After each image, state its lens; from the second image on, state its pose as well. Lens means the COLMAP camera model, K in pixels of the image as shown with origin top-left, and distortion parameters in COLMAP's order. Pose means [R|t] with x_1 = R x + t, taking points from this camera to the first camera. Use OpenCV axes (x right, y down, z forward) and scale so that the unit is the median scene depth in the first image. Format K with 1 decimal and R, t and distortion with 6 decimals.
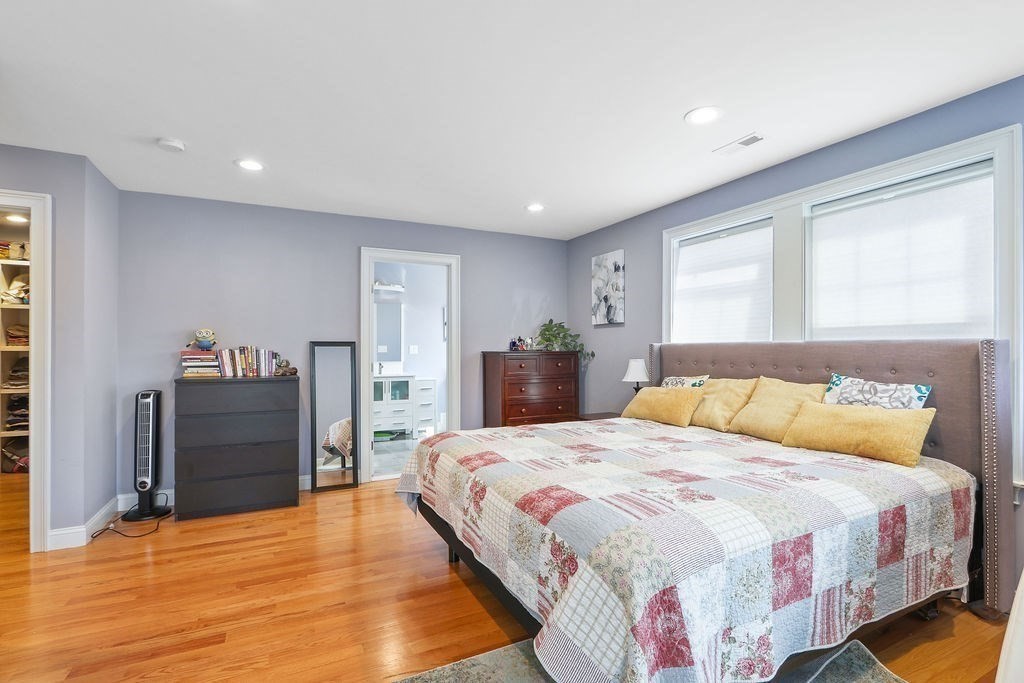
lens RADIAL K [[472.9, 0, 513.1], [0, 472.9, 348.2], [0, 0, 1]] dist [-0.023527, 0.000038]
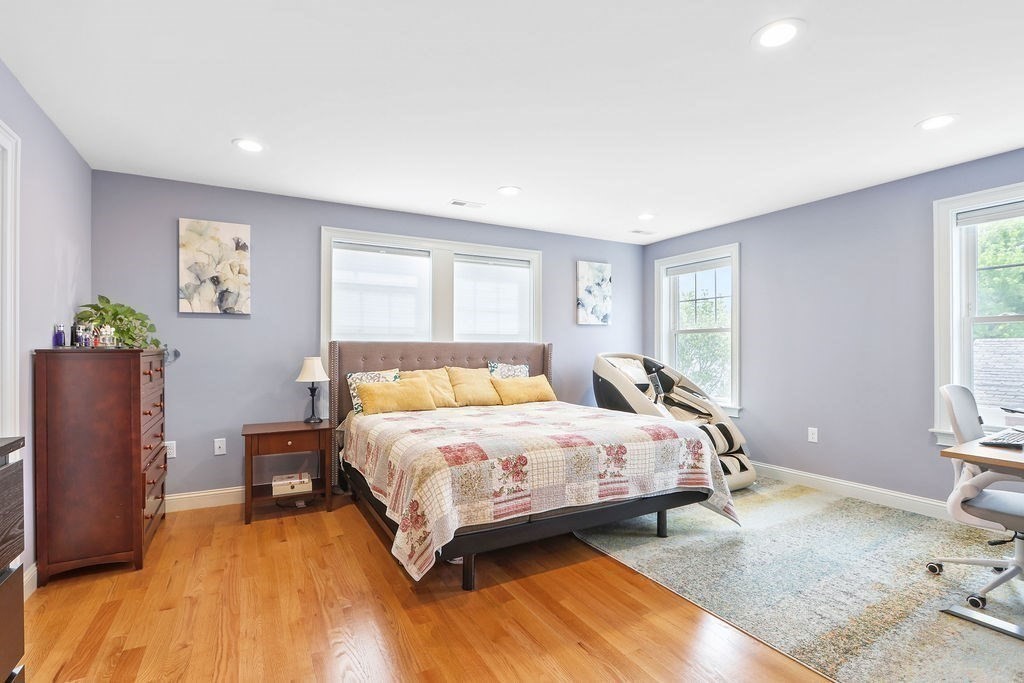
lens RADIAL K [[472.9, 0, 510.9], [0, 472.9, 344.5], [0, 0, 1]] dist [-0.023527, 0.000038]
pose [[-0.025214, 0.008541, 0.999646, -0.595287], [-0.004061, 0.999954, -0.008646, 0.004021], [-0.999674, -0.004278, -0.025179, 0.559832]]
